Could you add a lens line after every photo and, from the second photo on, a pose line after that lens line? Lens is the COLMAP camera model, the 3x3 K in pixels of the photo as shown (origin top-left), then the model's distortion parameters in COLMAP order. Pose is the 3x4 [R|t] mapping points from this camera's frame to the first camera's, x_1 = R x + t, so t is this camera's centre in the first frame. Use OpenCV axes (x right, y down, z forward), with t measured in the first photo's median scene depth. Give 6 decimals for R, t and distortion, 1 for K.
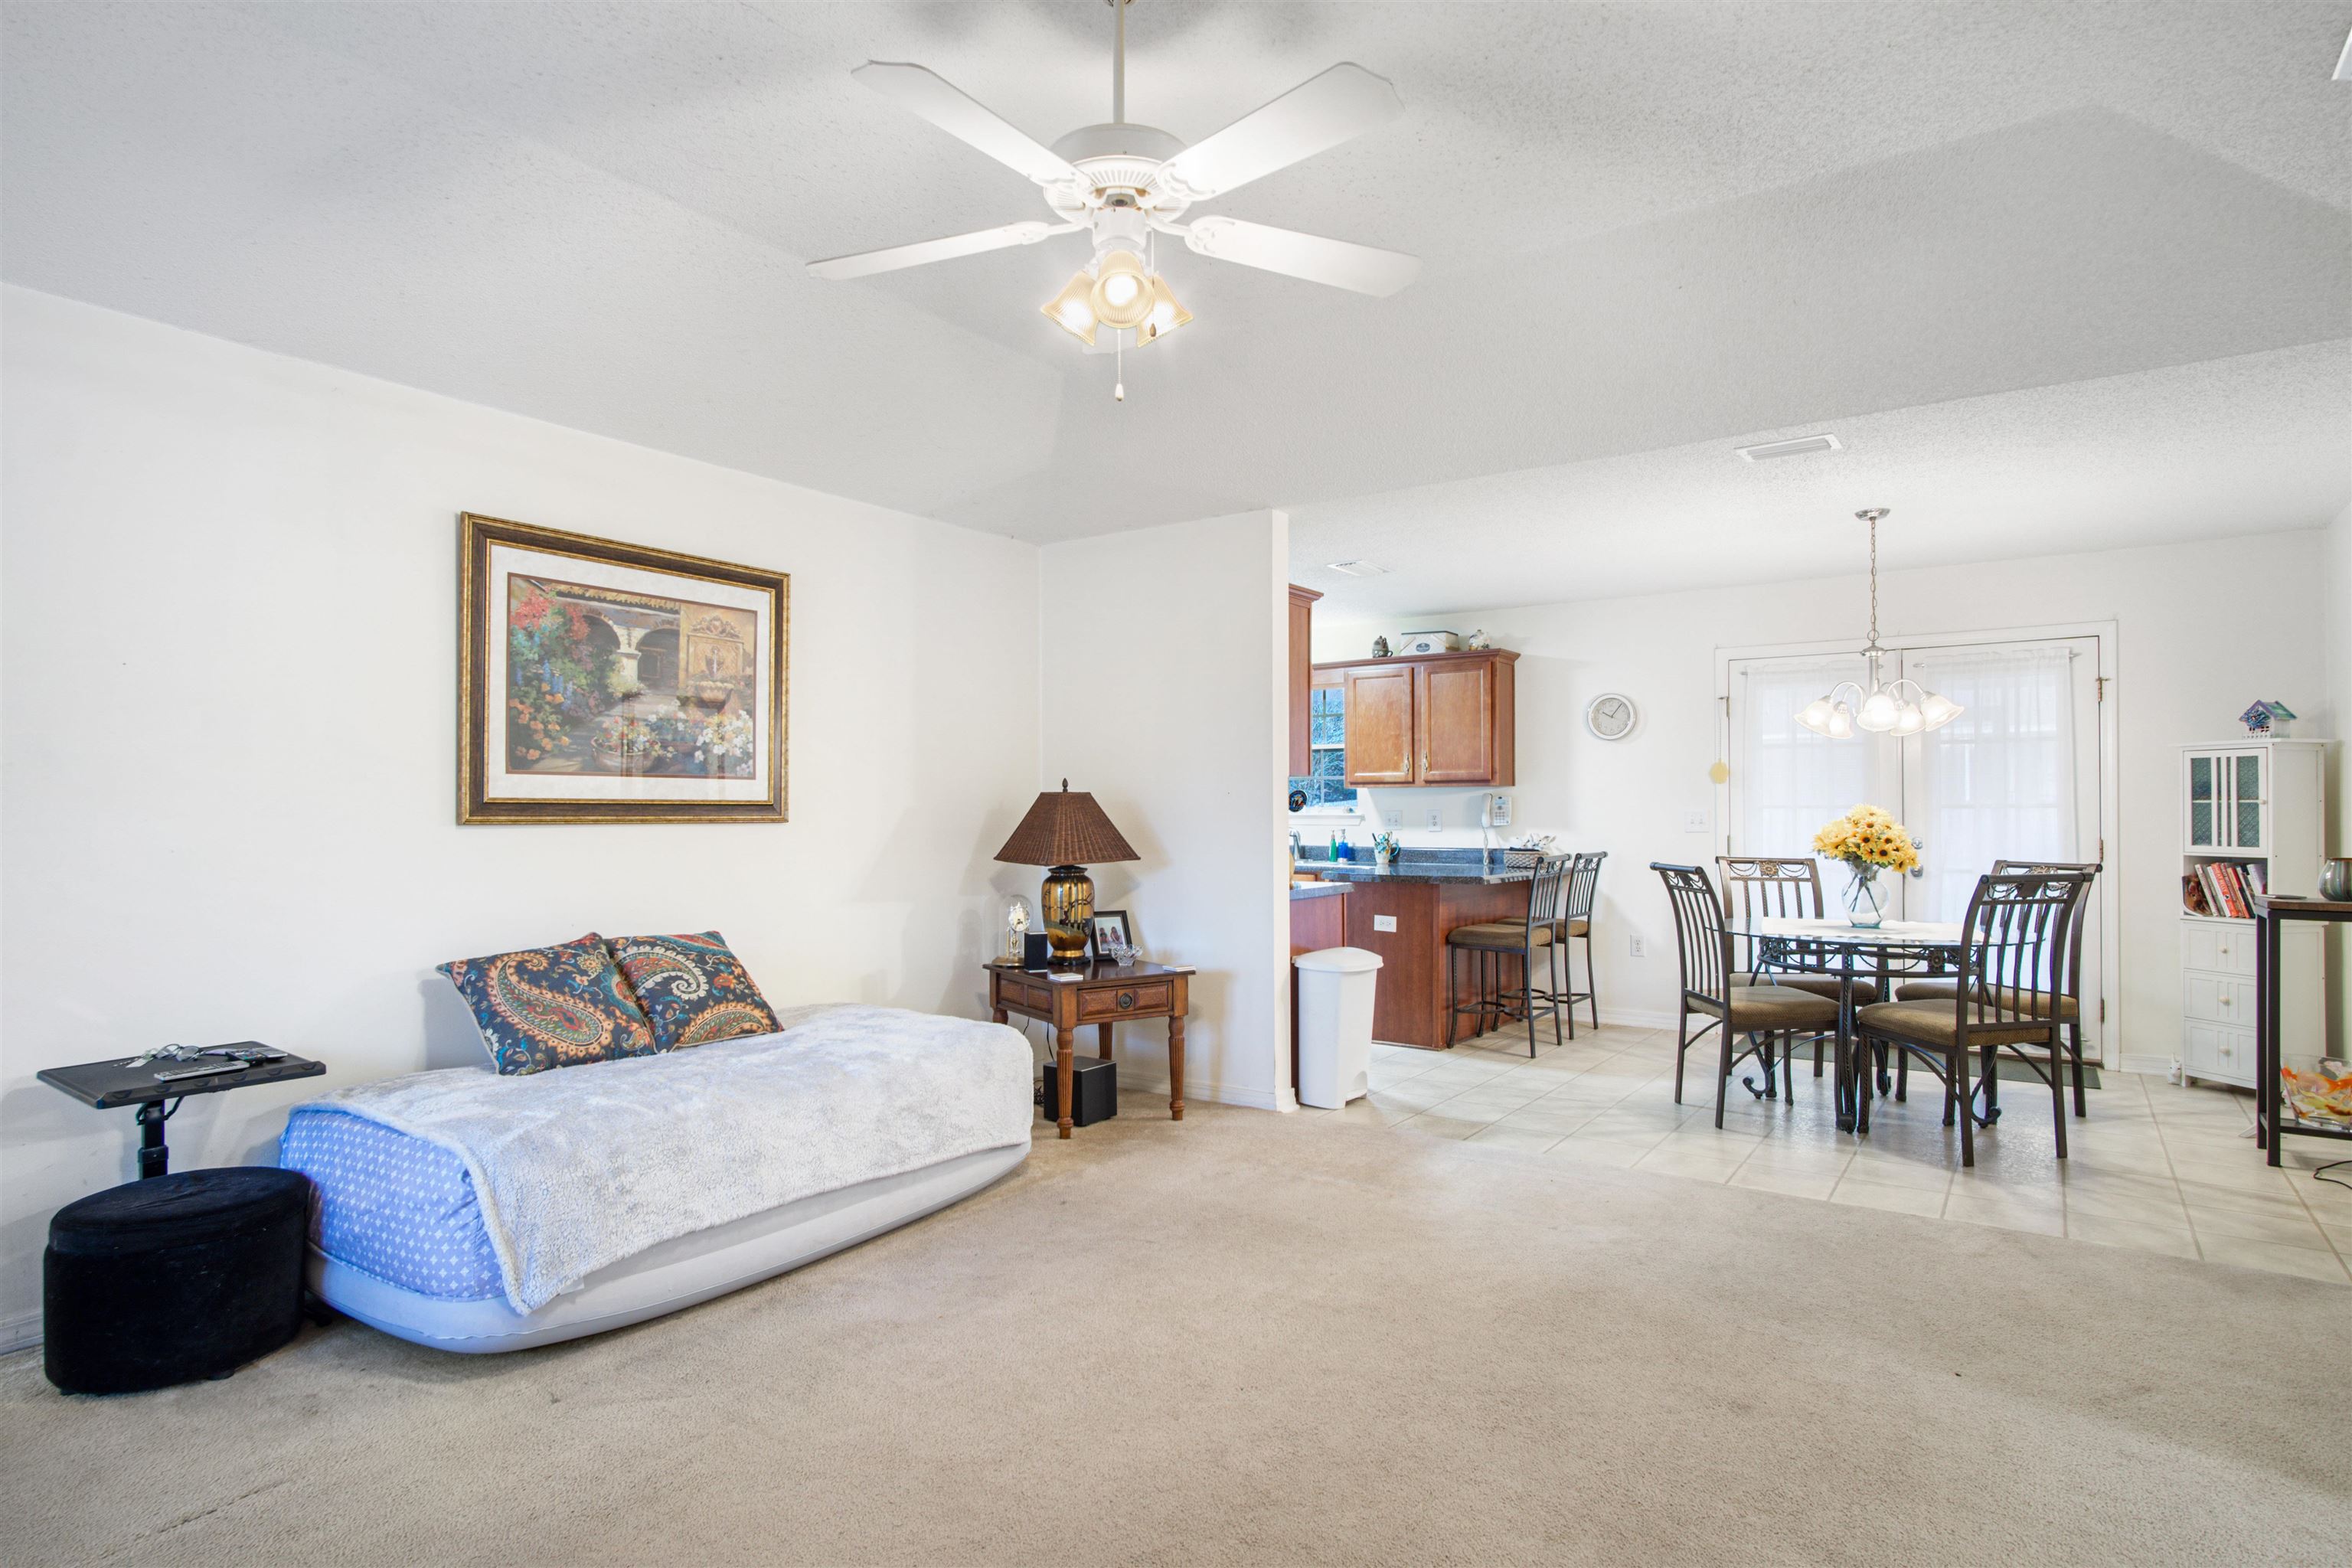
lens RADIAL K [[1256.3, 0, 1156.3], [0, 1256.3, 814.2], [0, 0, 1]] dist [-0.010330, 0.000497]
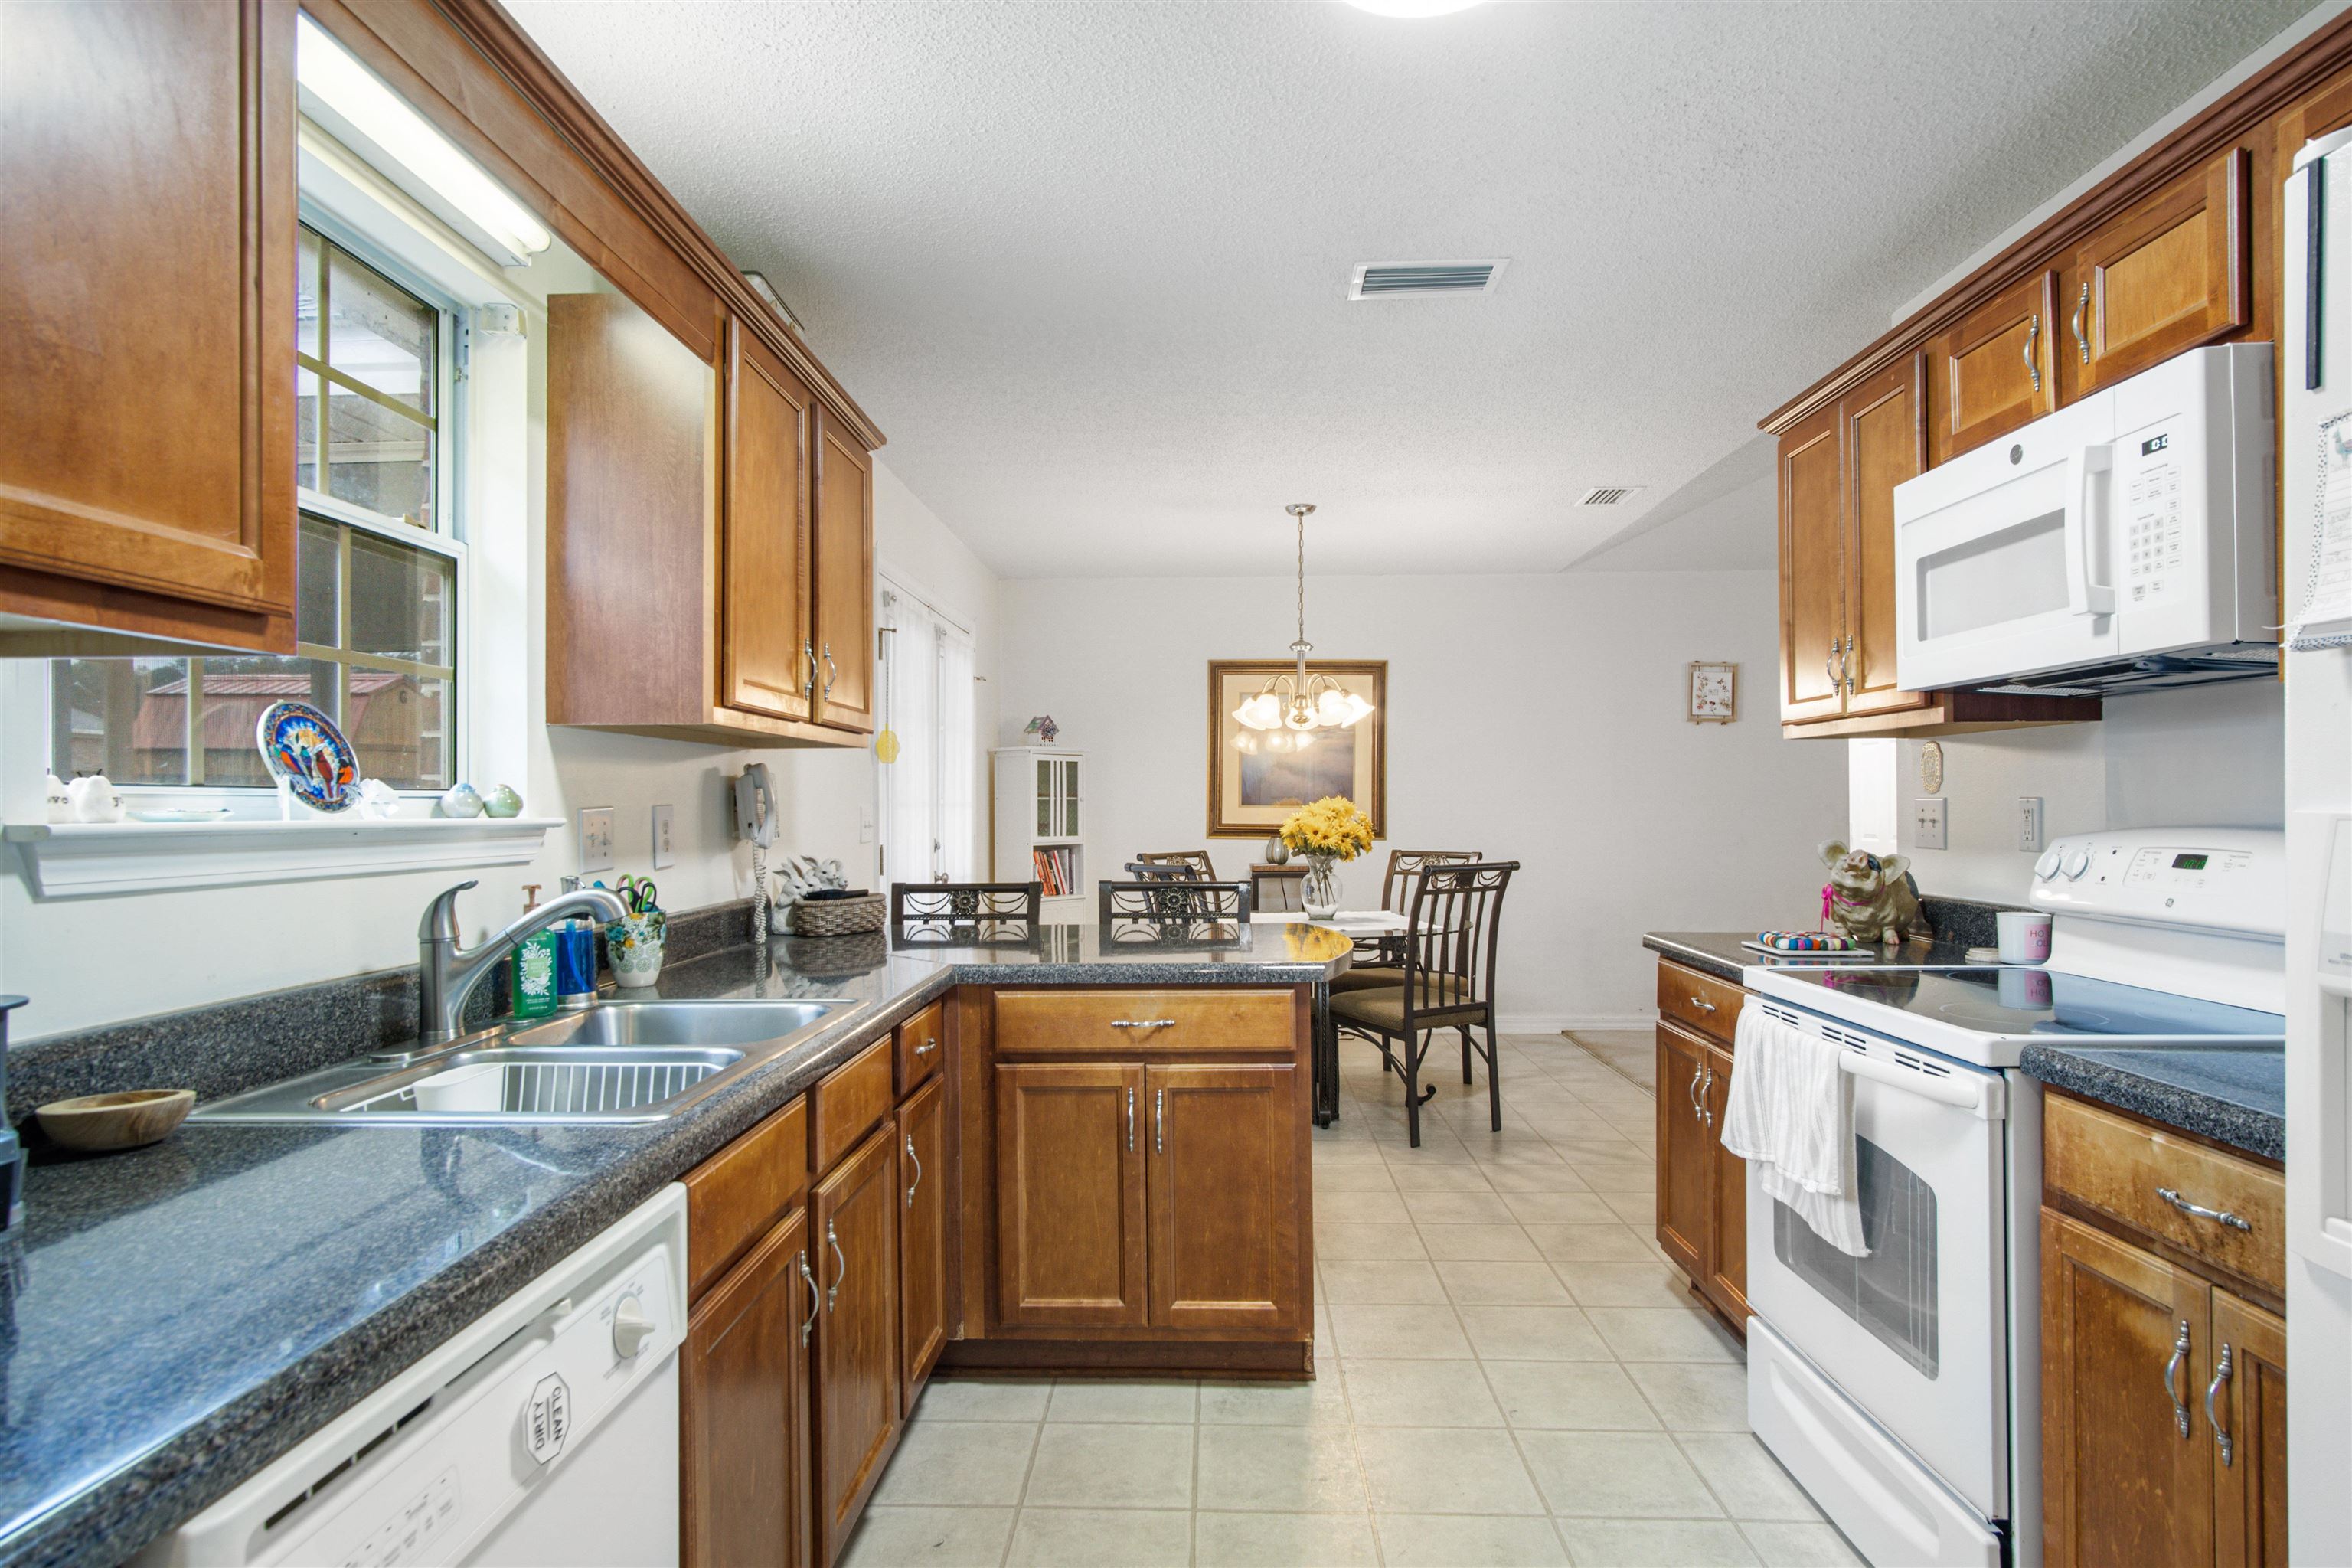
lens RADIAL K [[1256.3, 0, 1180.5], [0, 1256.3, 798.9], [0, 0, 1]] dist [-0.010330, 0.000497]
pose [[-0.556159, 0.008563, 0.831032, -0.194127], [0.008468, 0.999953, -0.004637, -0.002947], [-0.831033, 0.004459, -0.556206, 1.541456]]
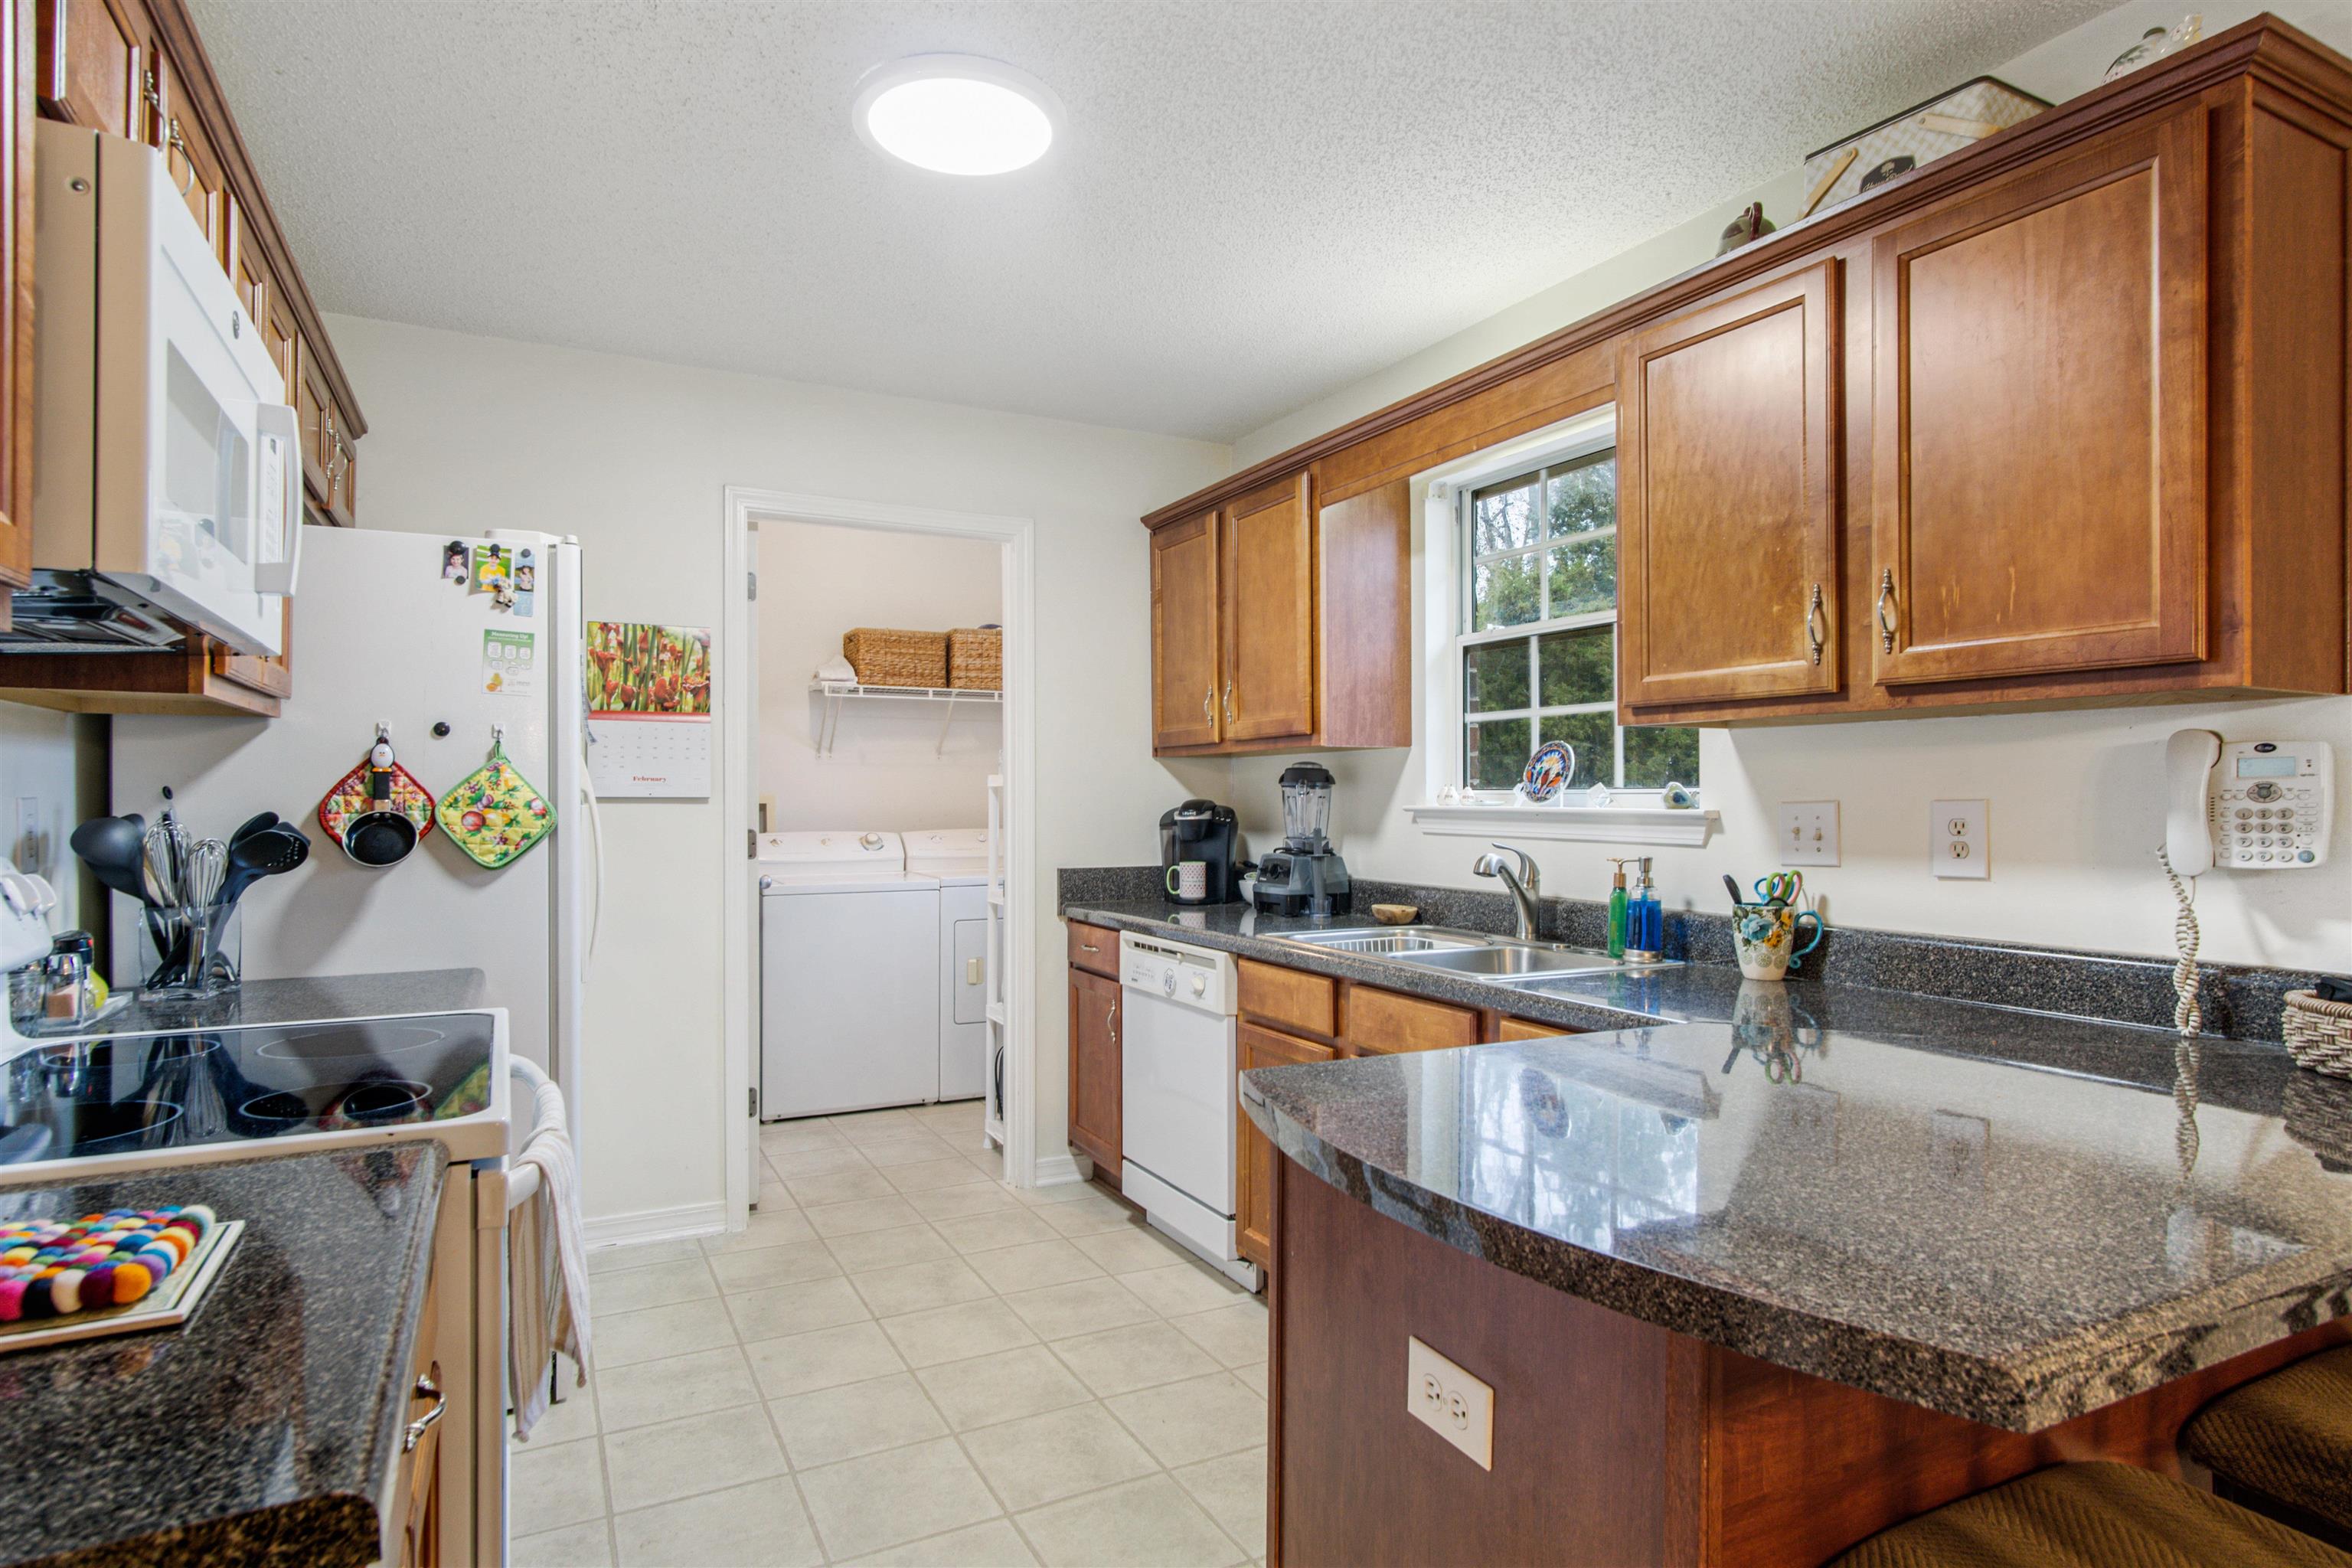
lens RADIAL K [[1256.3, 0, 1173.0], [0, 1256.3, 800.2], [0, 0, 1]] dist [-0.010330, 0.000497]
pose [[0.888886, 0.003729, -0.458113, 0.278979], [-0.003989, 0.999992, 0.000400, -0.003784], [0.458111, 0.001472, 0.888894, 0.979116]]
